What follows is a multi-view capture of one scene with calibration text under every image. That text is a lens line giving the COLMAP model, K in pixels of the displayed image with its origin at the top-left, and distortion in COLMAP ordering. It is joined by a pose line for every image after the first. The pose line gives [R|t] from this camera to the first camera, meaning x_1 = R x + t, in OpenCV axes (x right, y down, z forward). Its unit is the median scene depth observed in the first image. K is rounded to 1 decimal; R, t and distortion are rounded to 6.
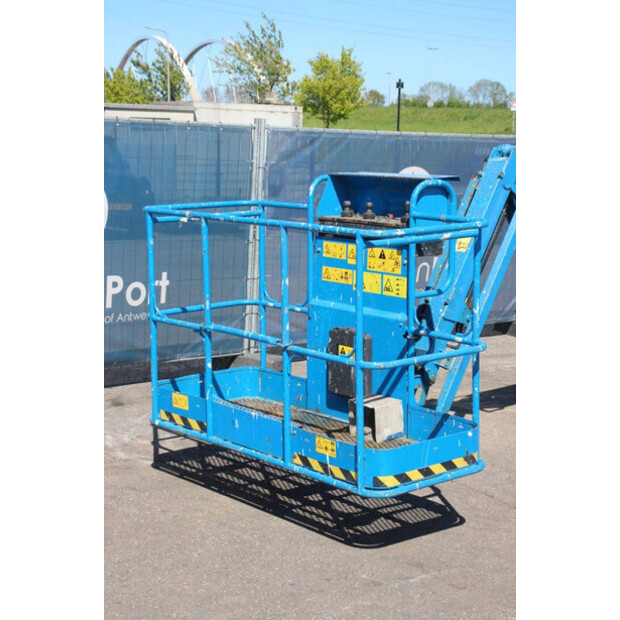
lens RADIAL K [[1197.8, 0, 319.8], [0, 1197.8, 322.1], [0, 0, 1]] dist [0.243011, 0.000000]
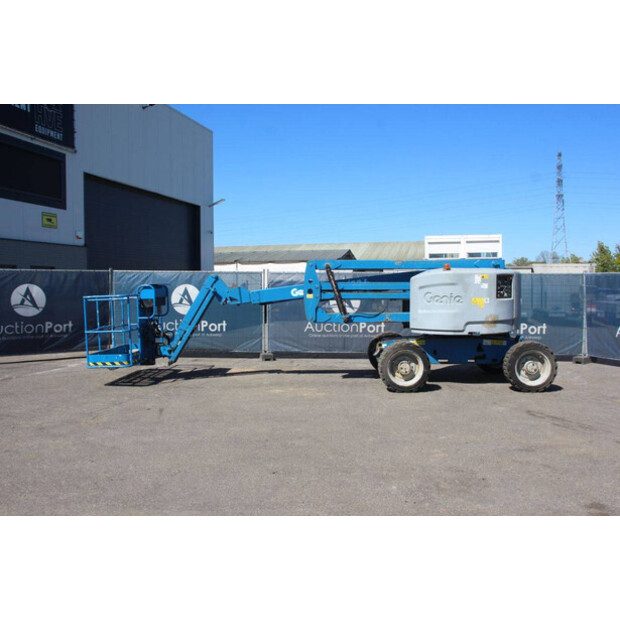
lens RADIAL K [[577.9, 0, 316.1], [0, 577.9, 303.3], [0, 0, 1]] dist [-0.071242, 0.000000]
pose [[0.728862, -0.002050, -0.684657, 1.451778], [-0.082735, 0.992404, -0.091048, 0.039458], [0.679643, 0.123007, 0.723156, 0.141375]]
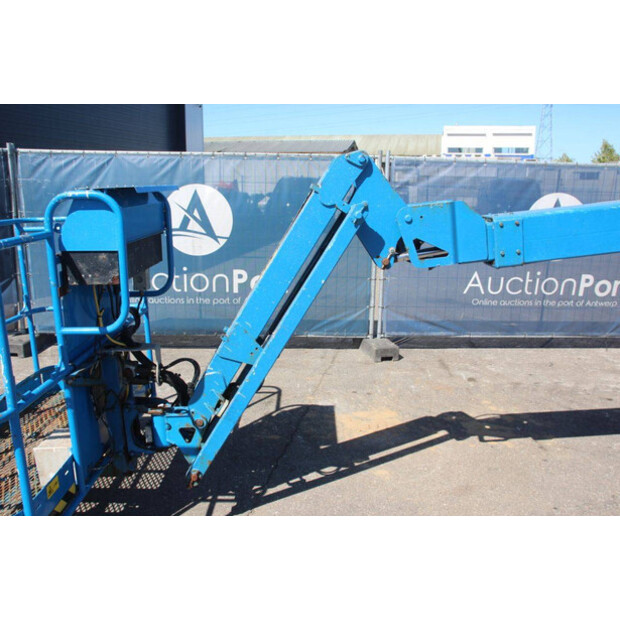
lens RADIAL K [[577.9, 0, 320.3], [0, 577.9, 306.0], [0, 0, 1]] dist [-0.071242, 0.000000]
pose [[0.768545, 0.121817, -0.628092, 0.424344], [-0.089360, 0.992522, 0.083155, -0.081425], [0.633525, -0.007782, 0.773683, 0.748698]]
